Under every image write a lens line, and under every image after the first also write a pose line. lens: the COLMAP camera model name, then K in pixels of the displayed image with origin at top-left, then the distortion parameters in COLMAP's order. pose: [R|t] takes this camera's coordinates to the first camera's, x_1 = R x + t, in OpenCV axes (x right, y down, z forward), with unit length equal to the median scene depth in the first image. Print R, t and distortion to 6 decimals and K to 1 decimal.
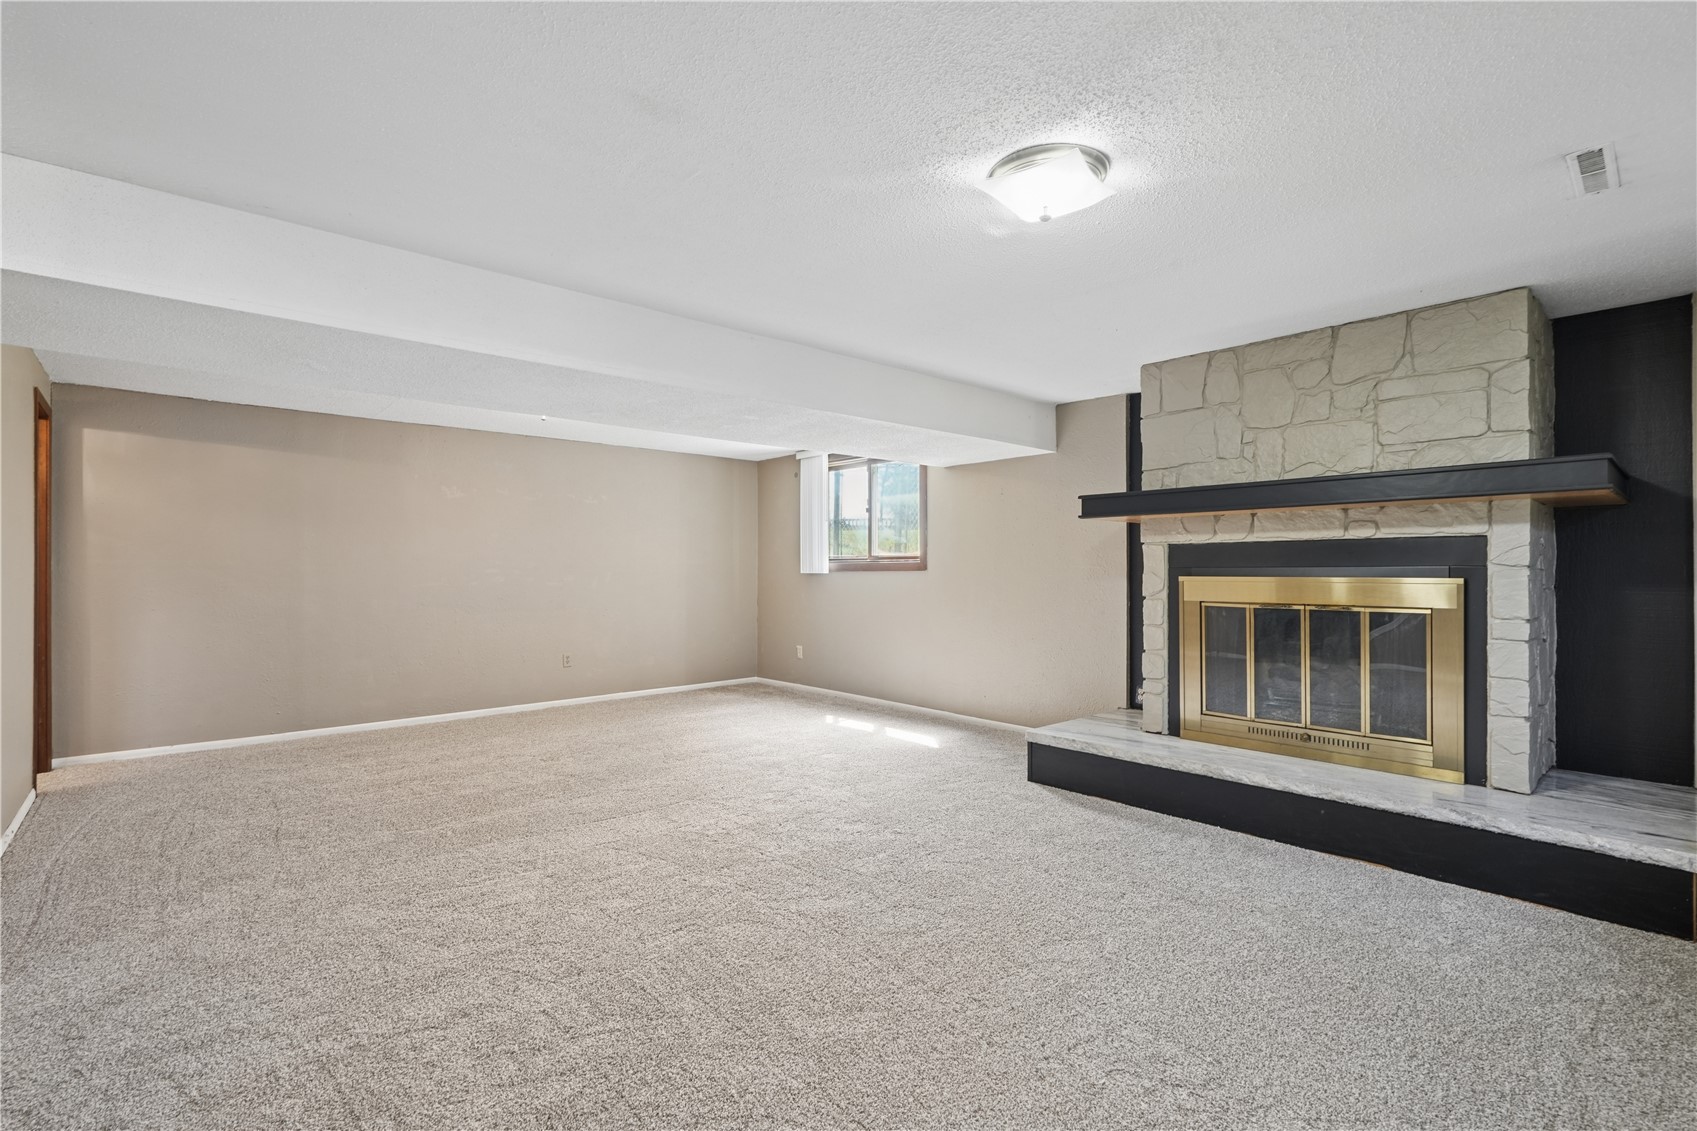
lens RADIAL K [[788.0, 0, 846.0], [0, 788.0, 568.0], [0, 0, 1]] dist [-0.003720, -0.000911]
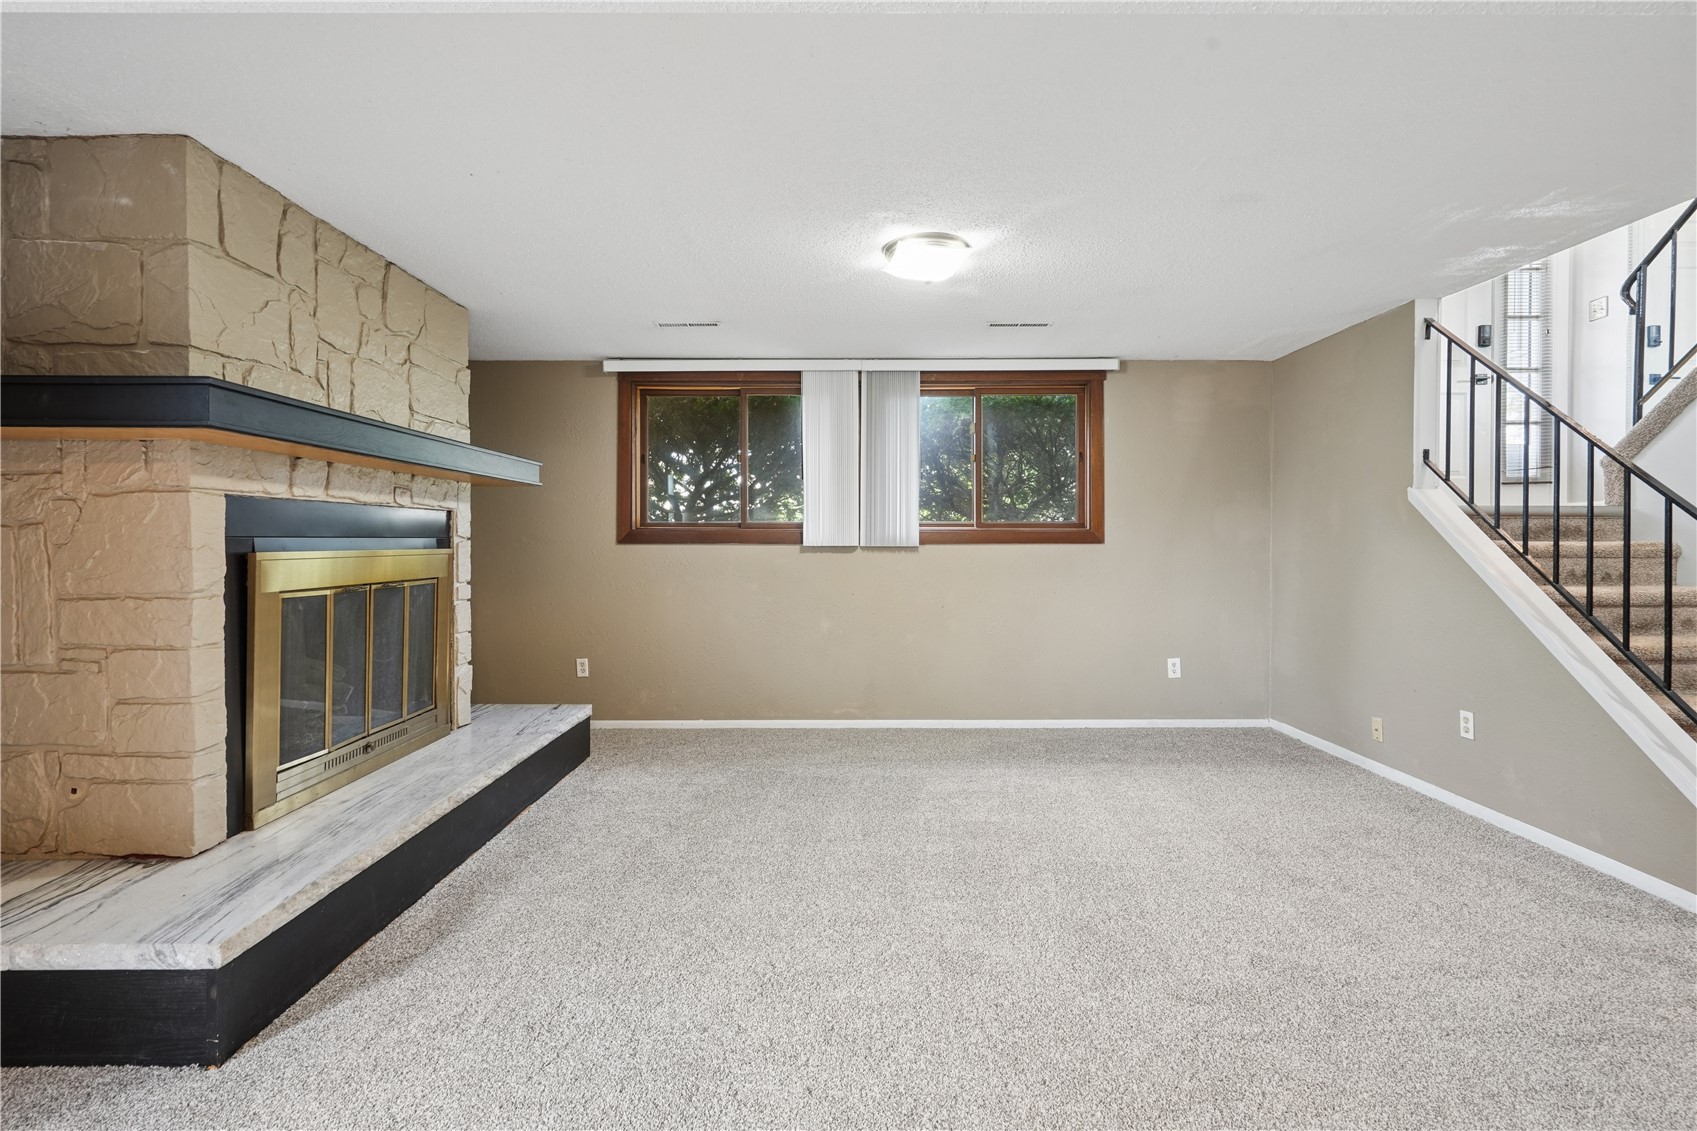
lens RADIAL K [[788.0, 0, 844.1], [0, 788.0, 549.8], [0, 0, 1]] dist [-0.003720, -0.000911]
pose [[-0.746610, -0.005653, 0.665238, -0.312780], [-0.000251, 0.999966, 0.008216, 0.004466], [-0.665262, 0.005967, -0.746586, 1.234417]]
